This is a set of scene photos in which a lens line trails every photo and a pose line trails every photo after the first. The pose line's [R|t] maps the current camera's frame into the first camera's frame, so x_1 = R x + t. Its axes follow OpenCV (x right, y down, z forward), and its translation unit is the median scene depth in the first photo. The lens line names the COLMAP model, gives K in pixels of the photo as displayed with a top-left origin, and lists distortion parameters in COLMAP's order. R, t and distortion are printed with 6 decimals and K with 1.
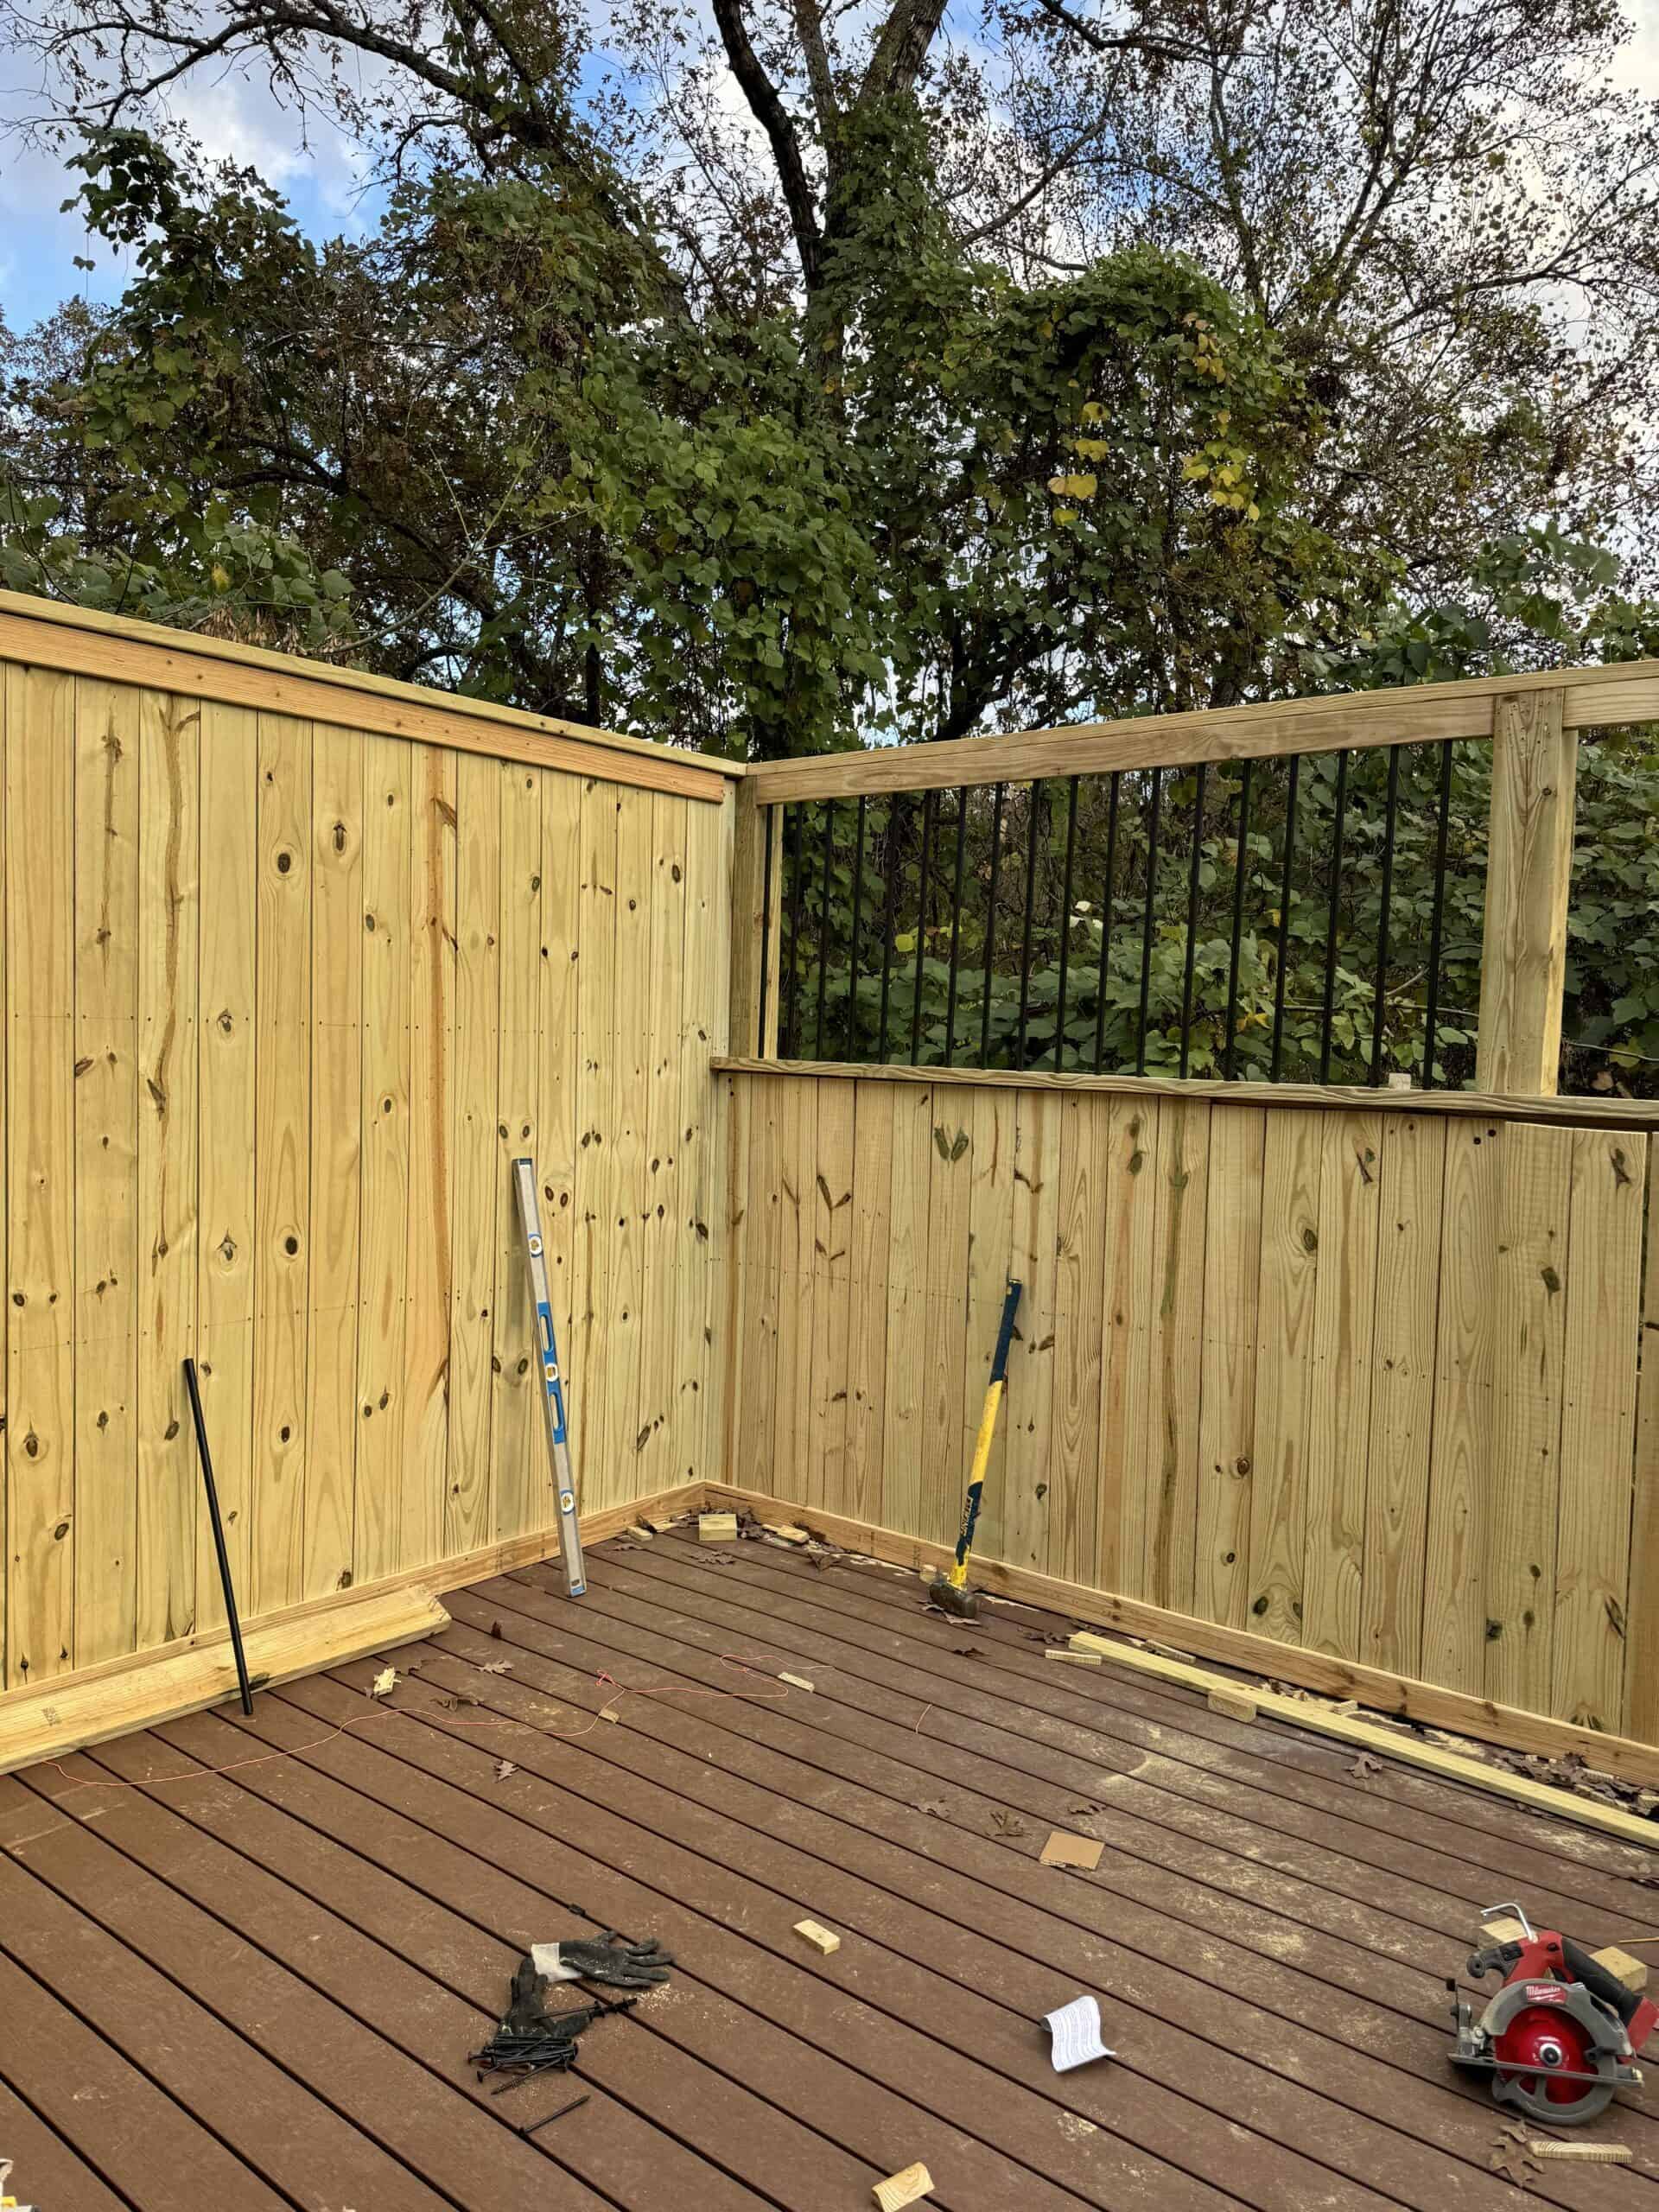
lens RADIAL K [[1555.9, 0, 815.0], [0, 1555.9, 1108.4], [0, 0, 1]] dist [0.064726, -0.071948]
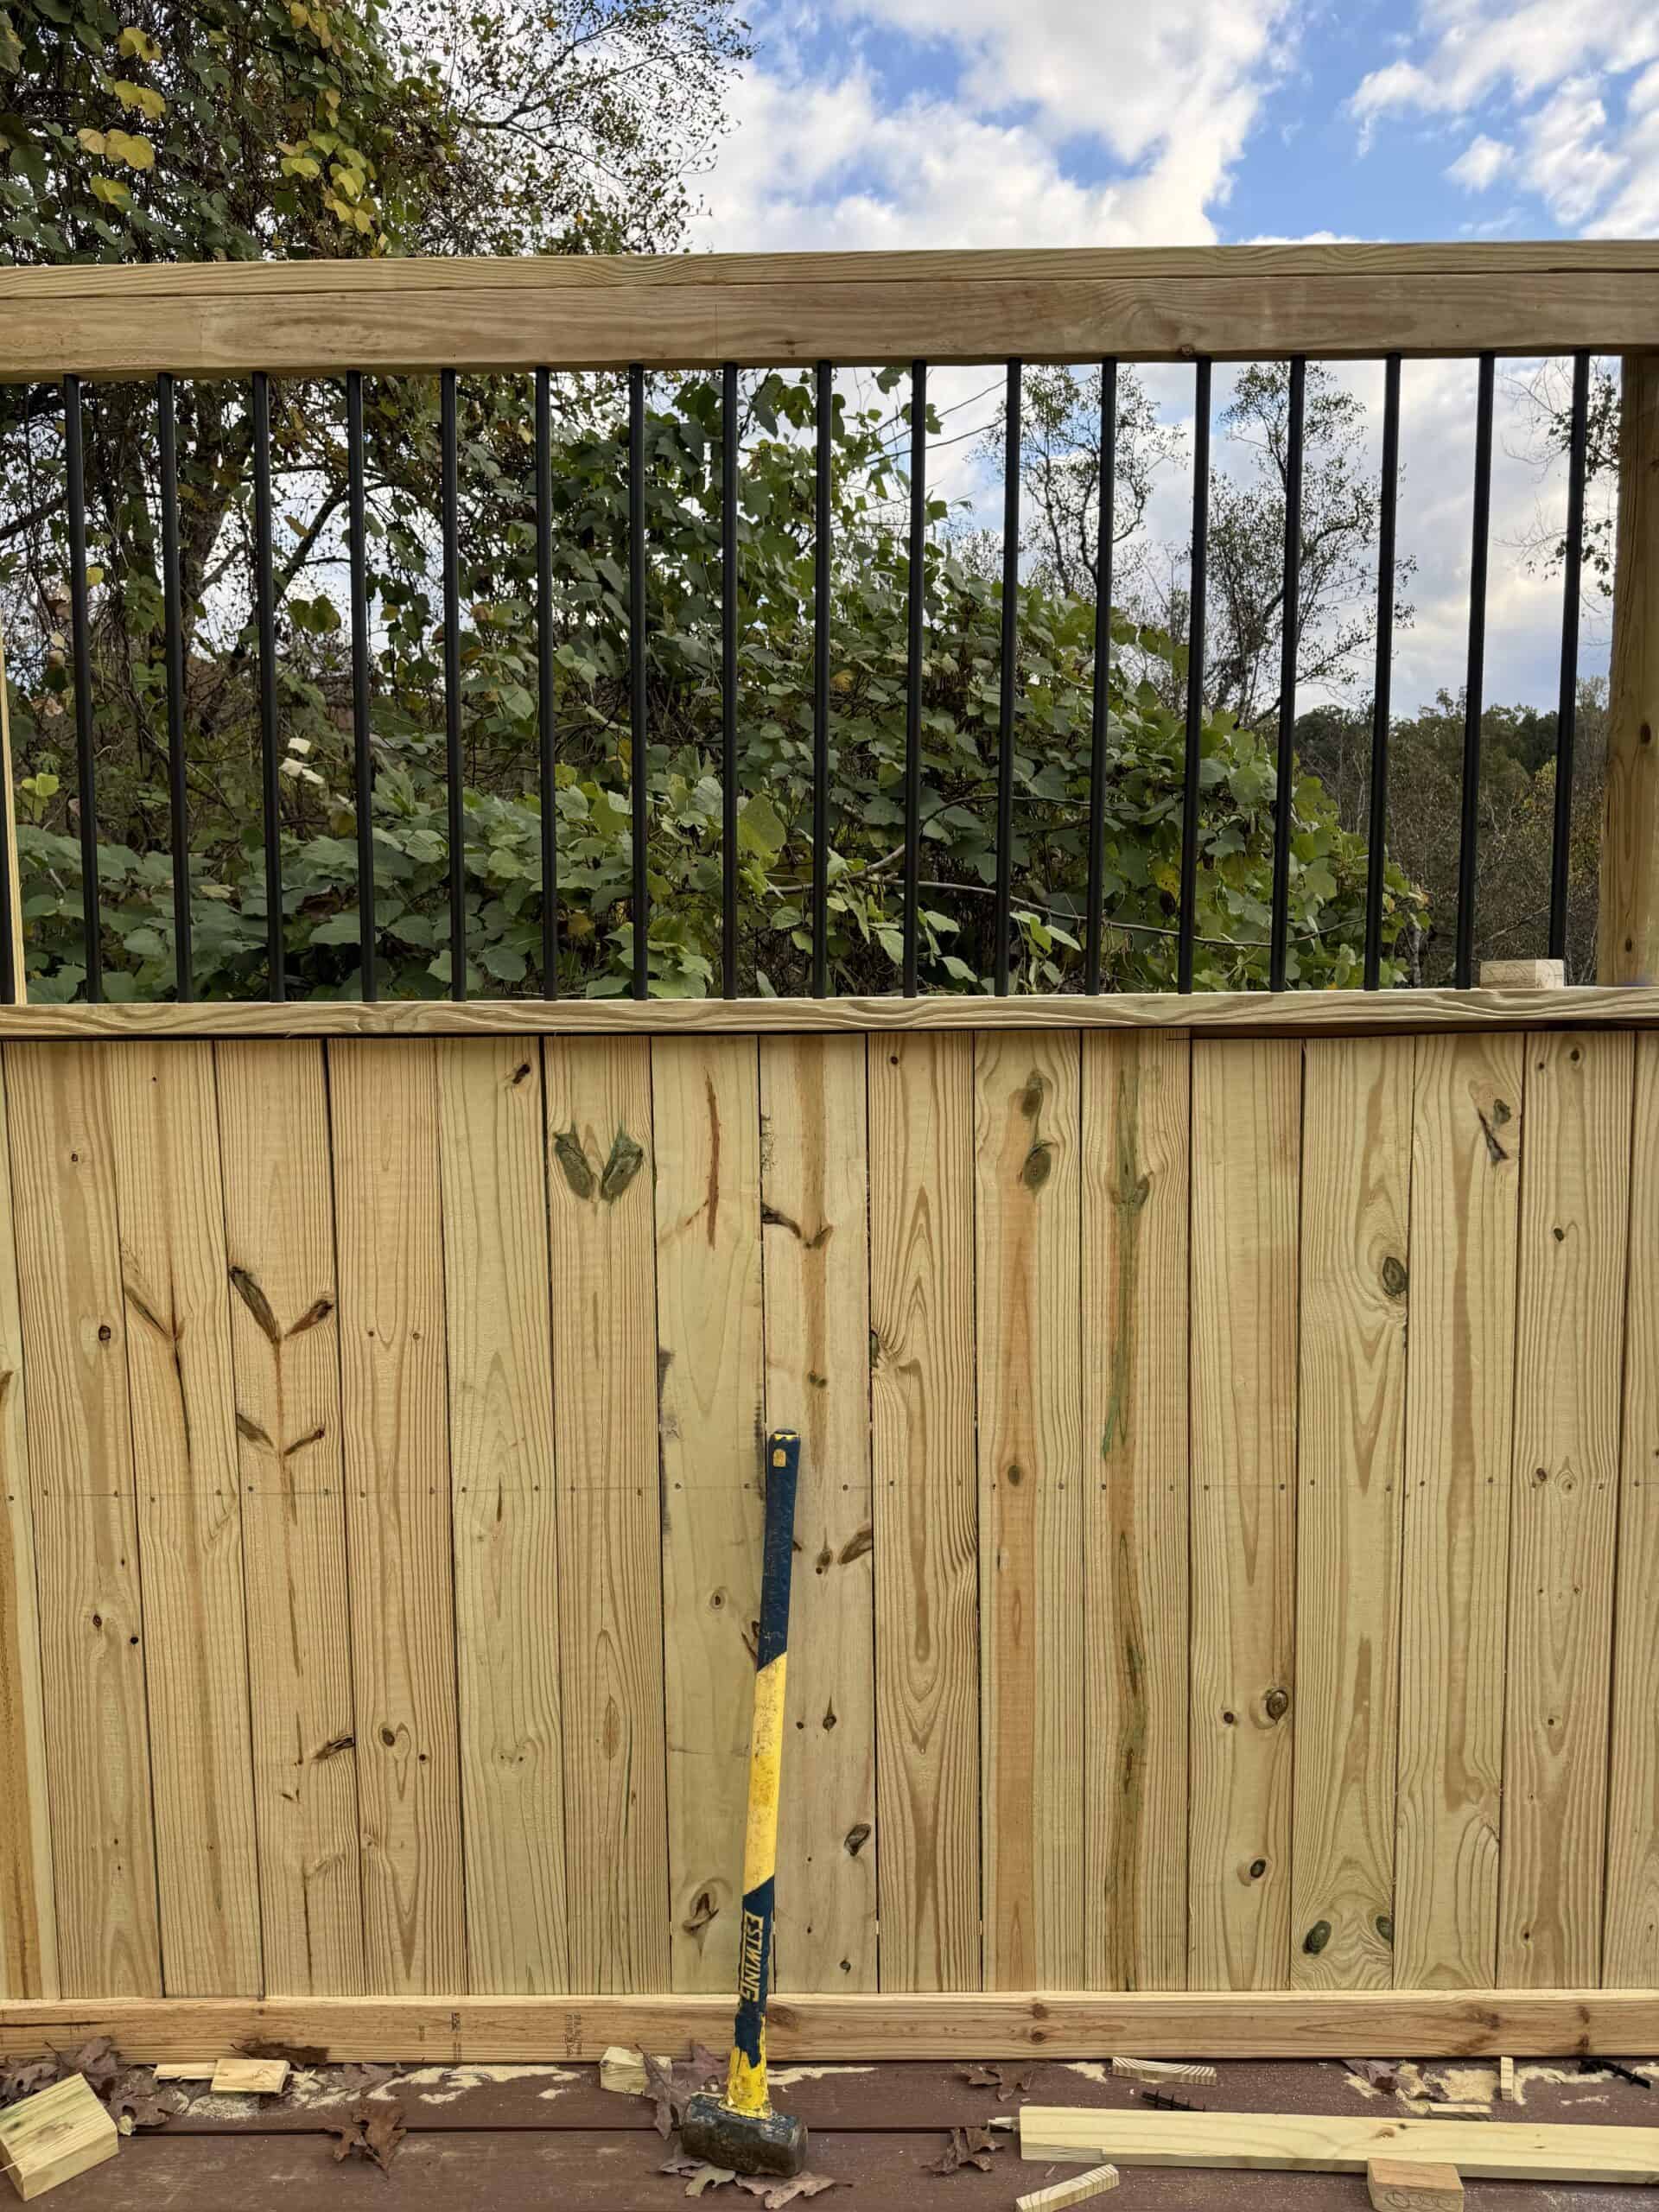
lens RADIAL K [[1555.9, 0, 878.9], [0, 1555.9, 1119.2], [0, 0, 1]] dist [0.064726, -0.071948]
pose [[0.779096, -0.104163, 0.618191, -0.137384], [0.066823, 0.994280, 0.083316, -0.024419], [-0.623333, -0.023601, 0.781600, 0.615433]]
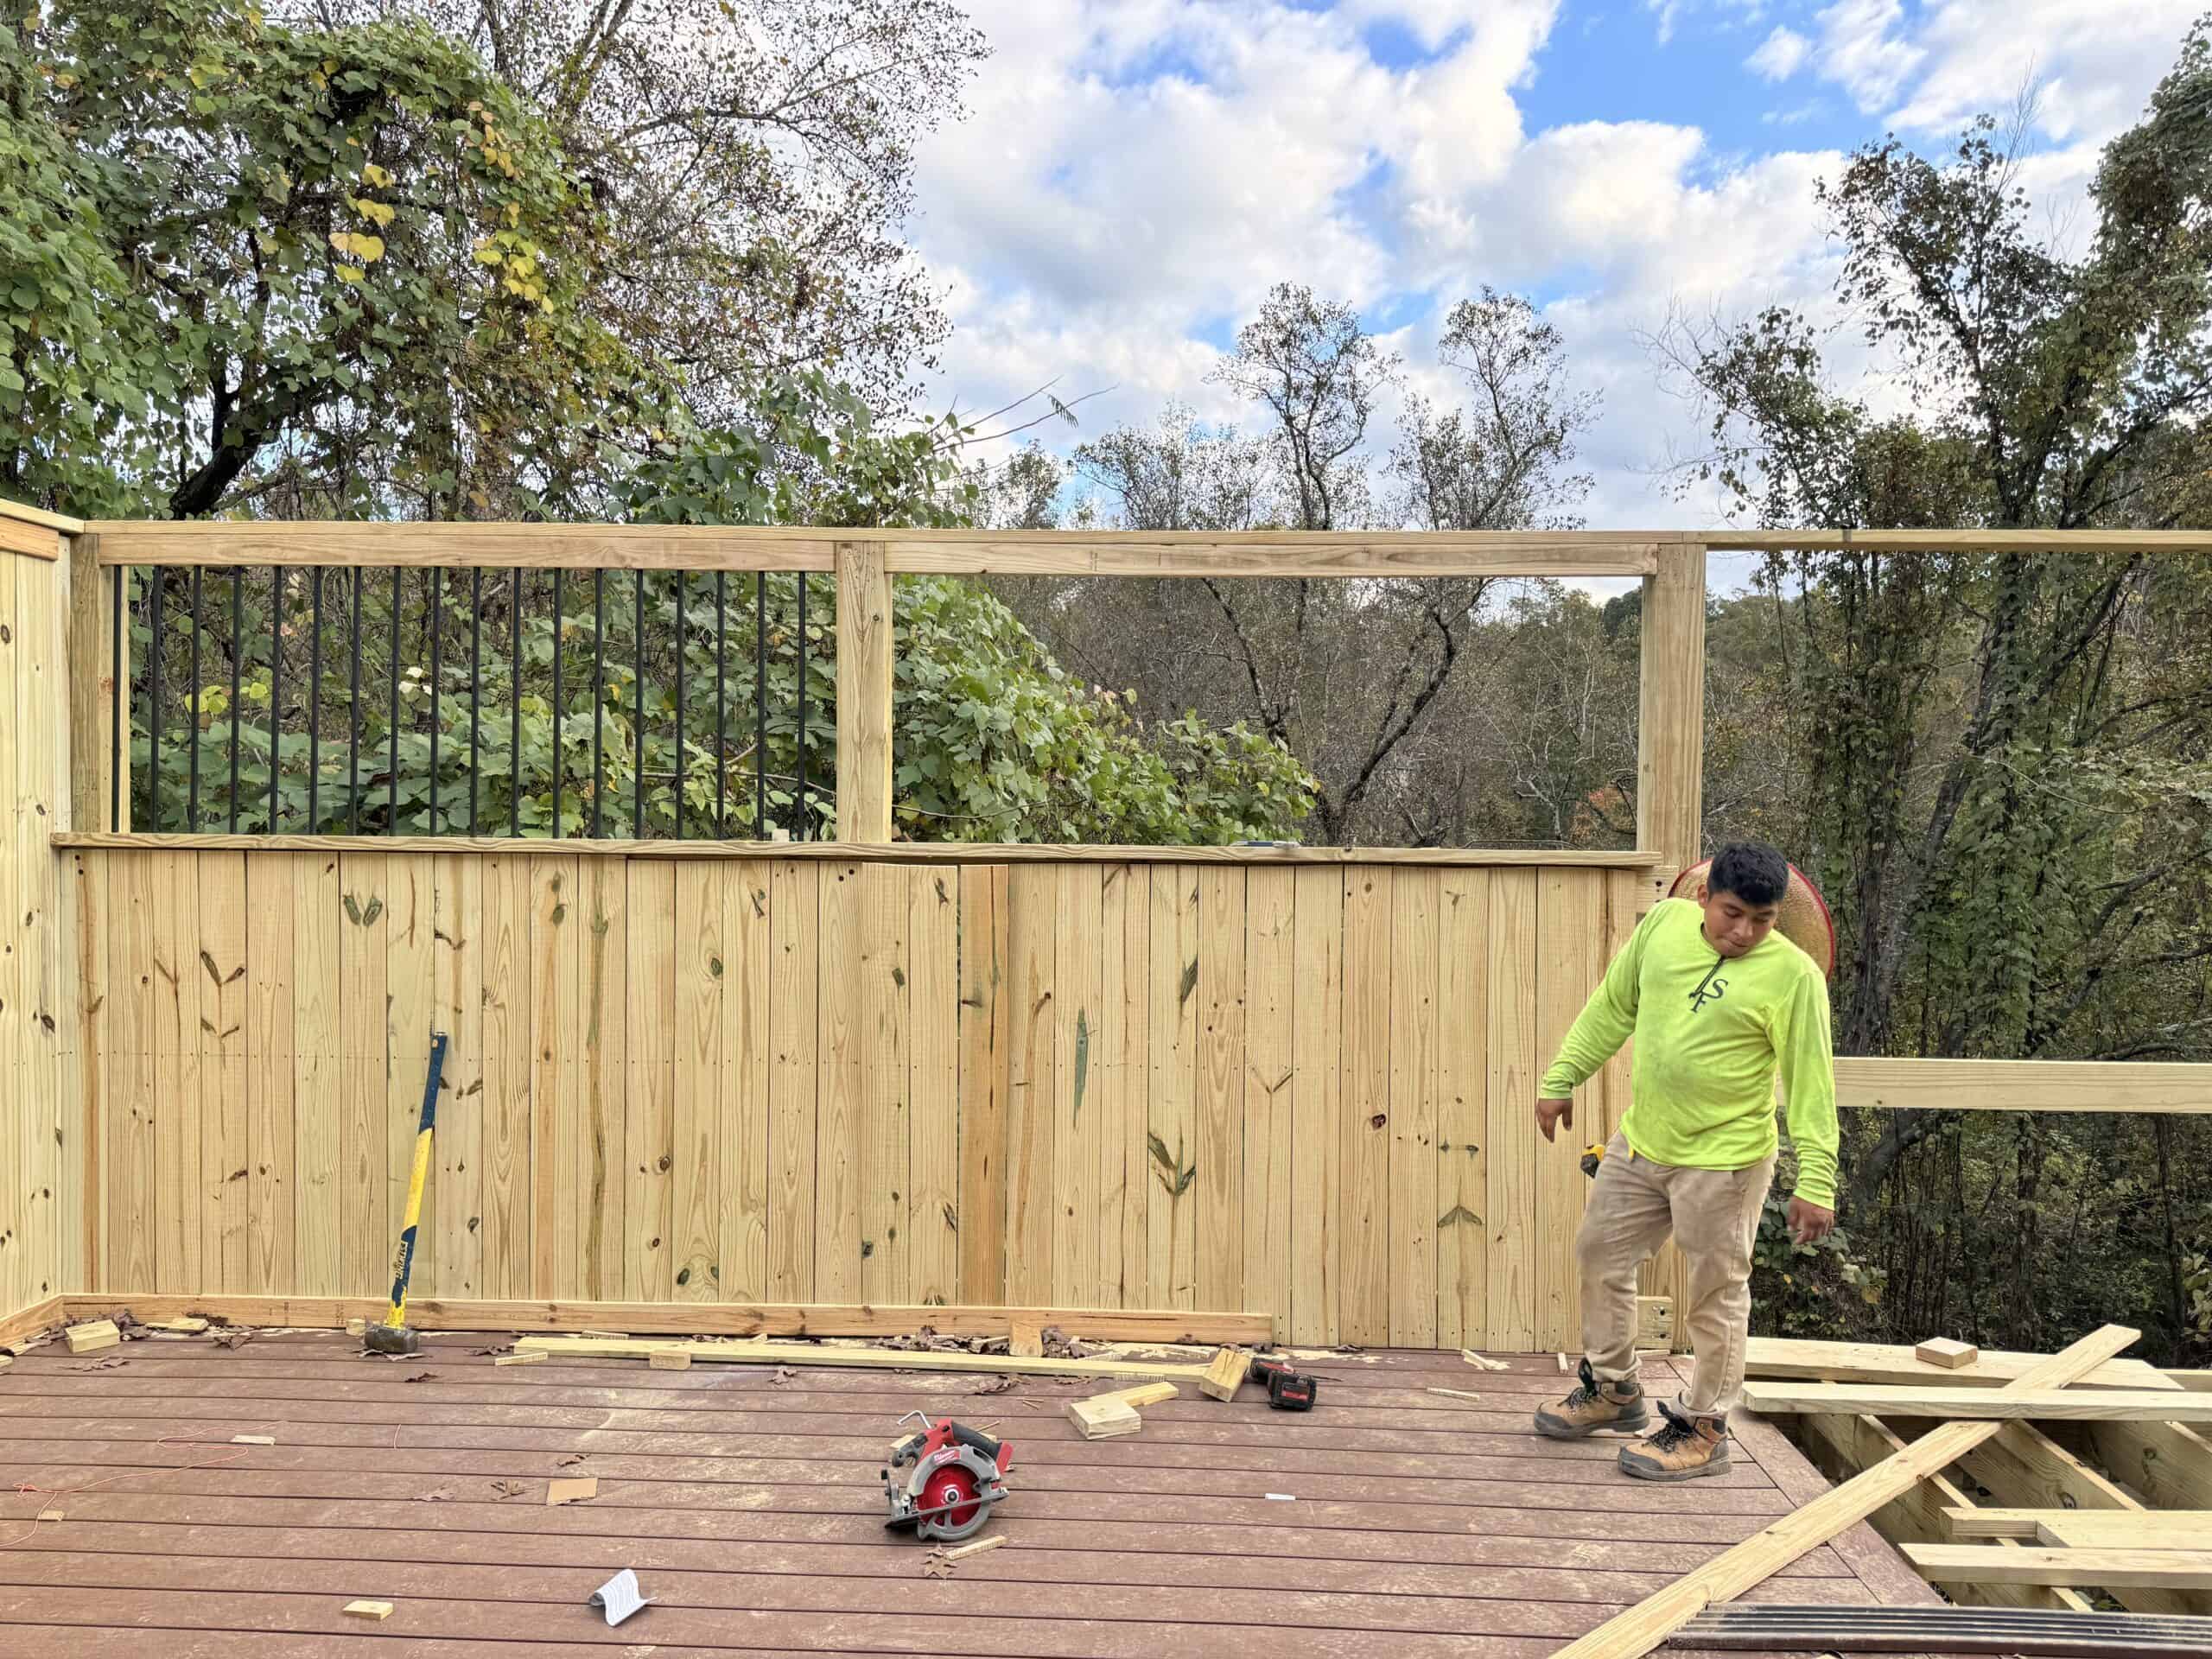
lens RADIAL K [[1555.9, 0, 1117.1], [0, 1555.9, 839.0], [0, 0, 1]] dist [0.064726, -0.071948]
pose [[0.800256, -0.034403, 0.598670, -0.143363], [0.046537, 0.998905, -0.004804, 0.004396], [-0.597849, 0.031705, 0.800981, -0.150789]]
